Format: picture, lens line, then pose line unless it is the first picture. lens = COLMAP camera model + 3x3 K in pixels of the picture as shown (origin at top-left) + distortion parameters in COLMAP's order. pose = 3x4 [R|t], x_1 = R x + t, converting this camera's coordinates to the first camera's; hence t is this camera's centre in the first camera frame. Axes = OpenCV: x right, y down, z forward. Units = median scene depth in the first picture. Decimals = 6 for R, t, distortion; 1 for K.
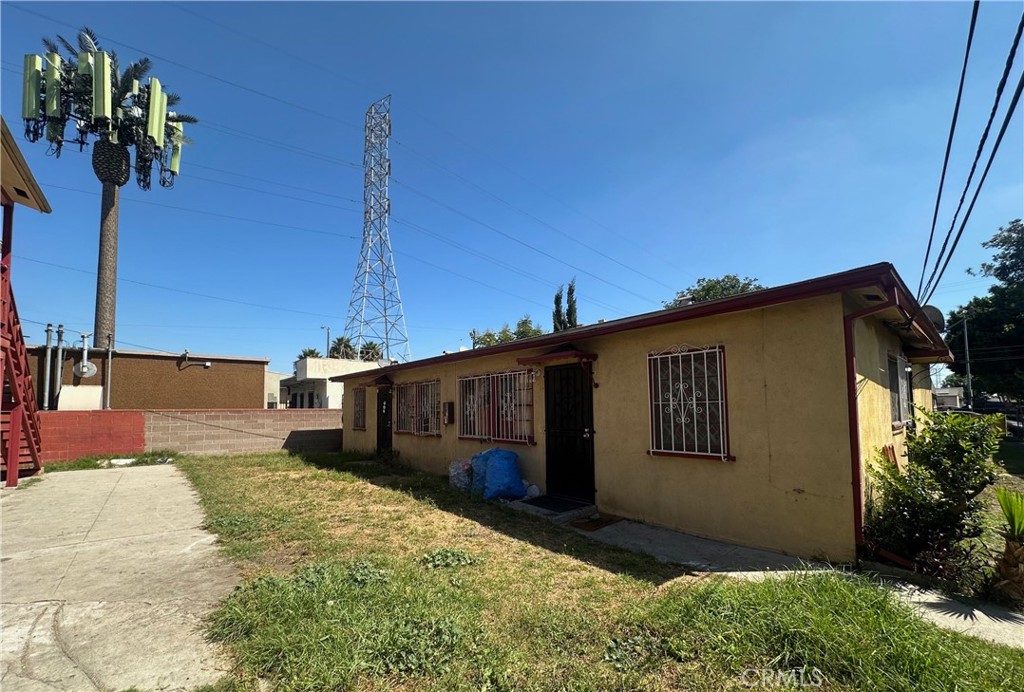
lens RADIAL K [[417.3, 0, 507.2], [0, 417.3, 382.1], [0, 0, 1]] dist [-0.001553, 0.000006]
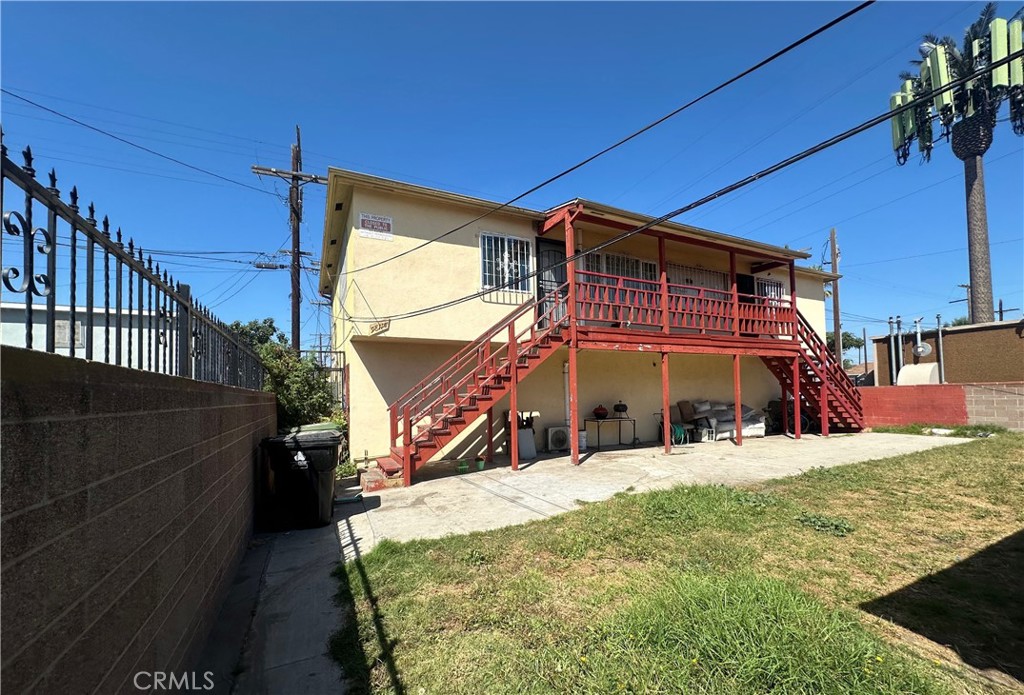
lens RADIAL K [[418.6, 0, 516.5], [0, 418.6, 376.9], [0, 0, 1]] dist [0.001096, 0.000063]
pose [[-0.233119, -0.030212, -0.971979, 0.393111], [0.086158, 0.994945, -0.051590, 0.008317], [0.968624, -0.095770, -0.229337, 0.174055]]
